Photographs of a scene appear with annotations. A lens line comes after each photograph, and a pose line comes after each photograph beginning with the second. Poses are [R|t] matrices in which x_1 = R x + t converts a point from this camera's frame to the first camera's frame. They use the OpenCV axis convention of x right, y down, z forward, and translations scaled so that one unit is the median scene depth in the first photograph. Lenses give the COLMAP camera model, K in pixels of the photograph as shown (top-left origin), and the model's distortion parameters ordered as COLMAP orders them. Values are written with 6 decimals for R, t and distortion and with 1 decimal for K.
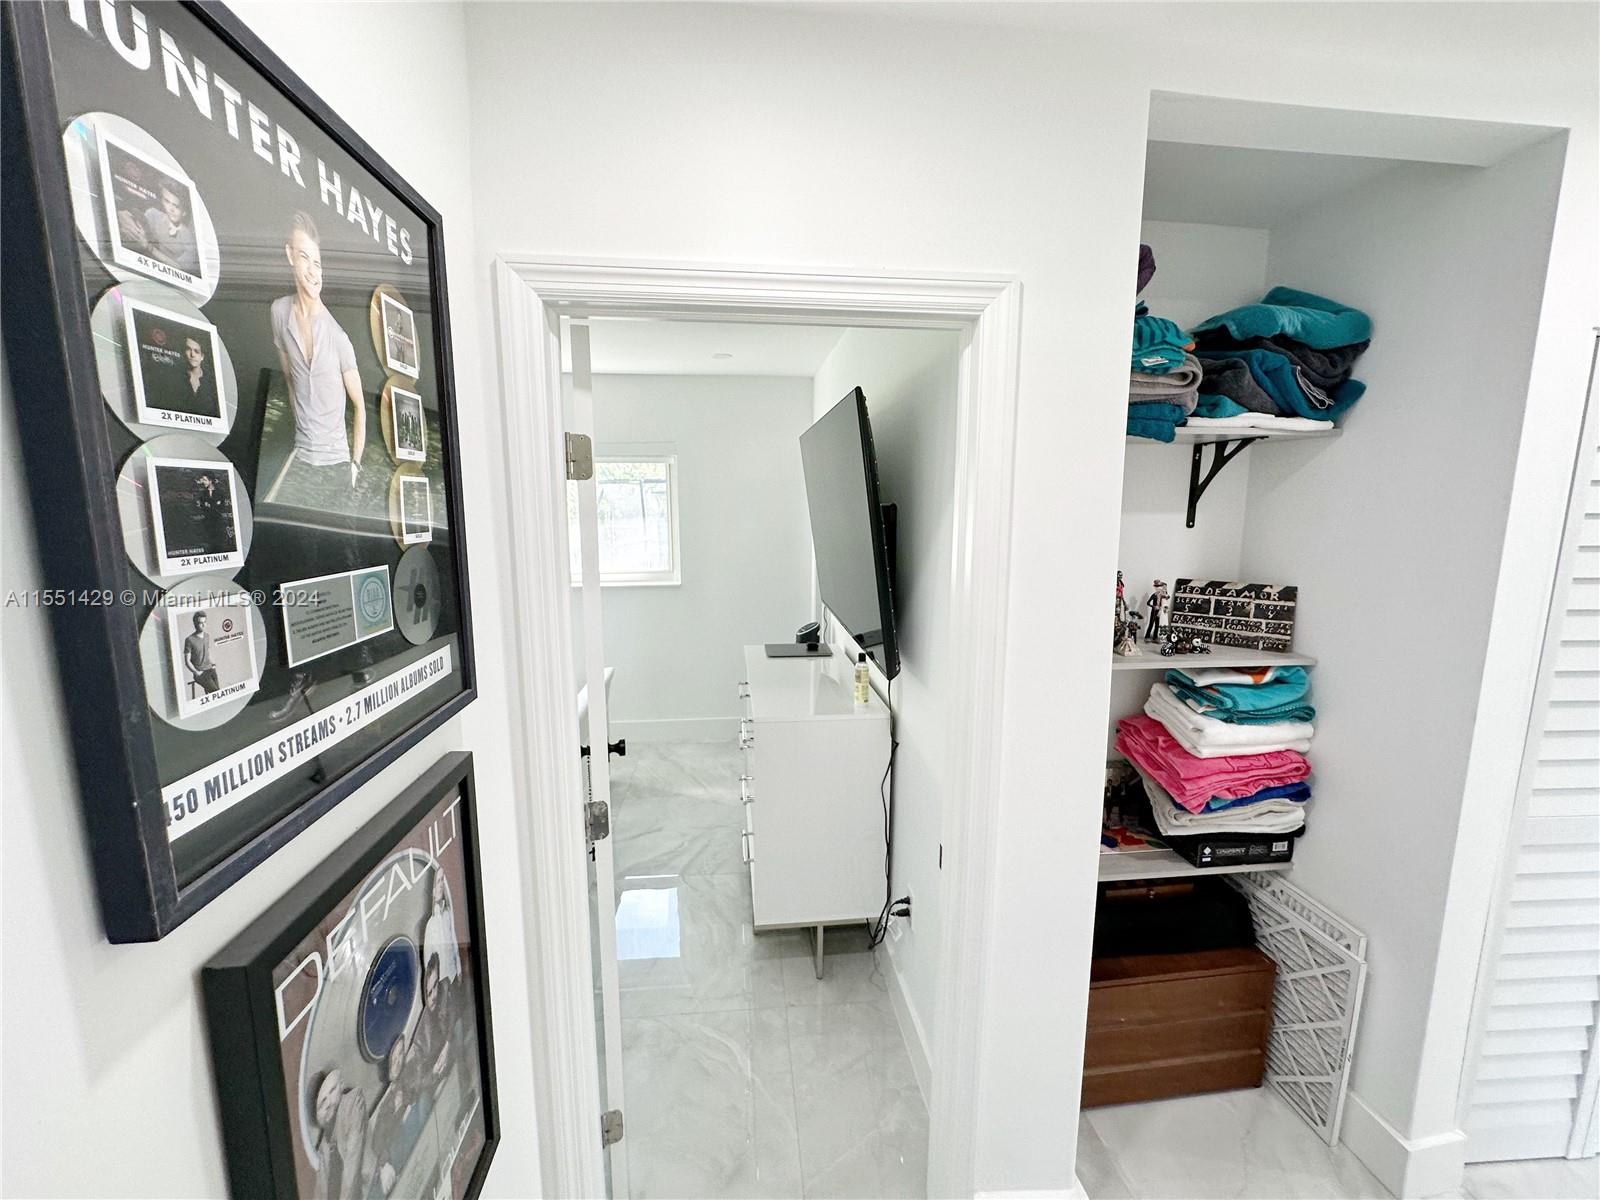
lens RADIAL K [[644.6, 0, 800.0], [0, 644.6, 595.2], [0, 0, 1]] dist [-0.001212, 0.000020]
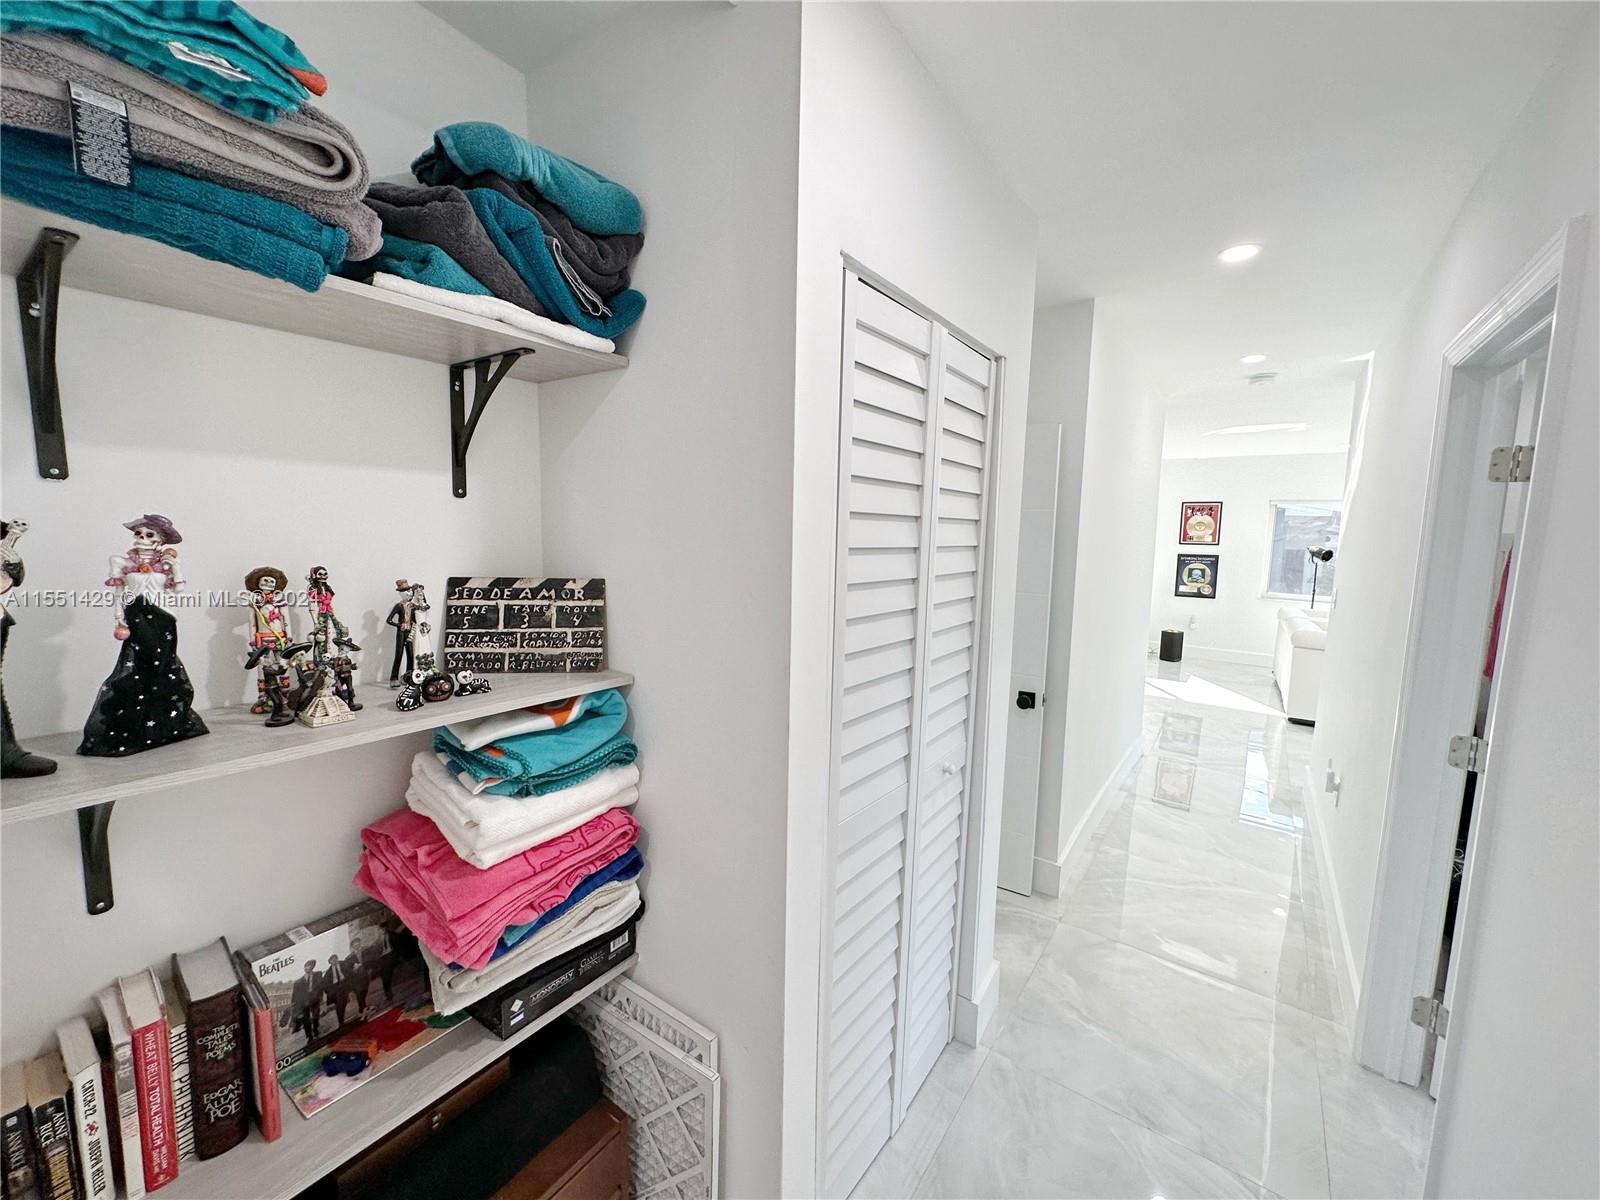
lens RADIAL K [[631.6, 0, 796.1], [0, 631.6, 596.0], [0, 0, 1]] dist [-0.008838, -0.000026]
pose [[0.669168, -0.065496, 0.740219, 0.391405], [0.091428, 0.995797, 0.005459, 0.022400], [-0.737465, 0.064024, 0.672344, 0.366957]]
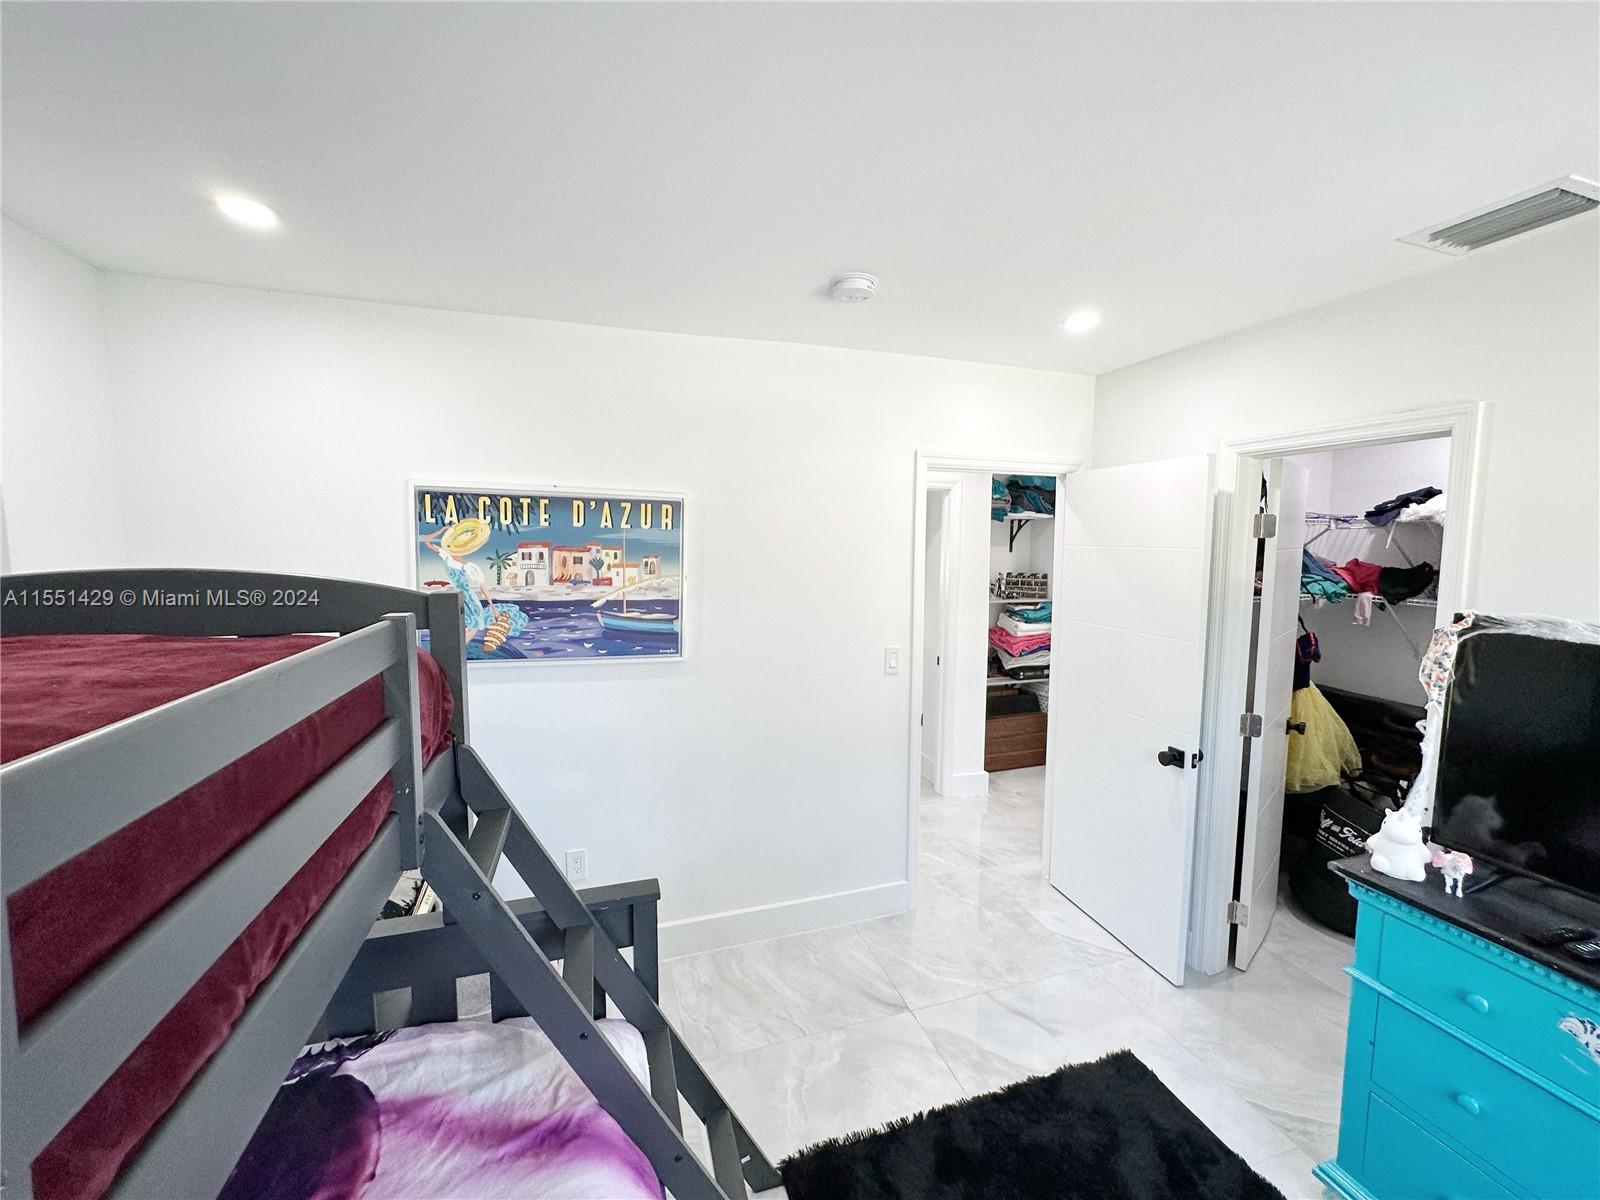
lens RADIAL K [[631.6, 0, 796.1], [0, 631.6, 596.0], [0, 0, 1]] dist [-0.008838, -0.000026]
pose [[0.979868, -0.012135, 0.199279, -0.795495], [0.023614, 0.998189, -0.055323, 0.202771], [-0.198247, 0.058915, 0.978380, -1.383518]]
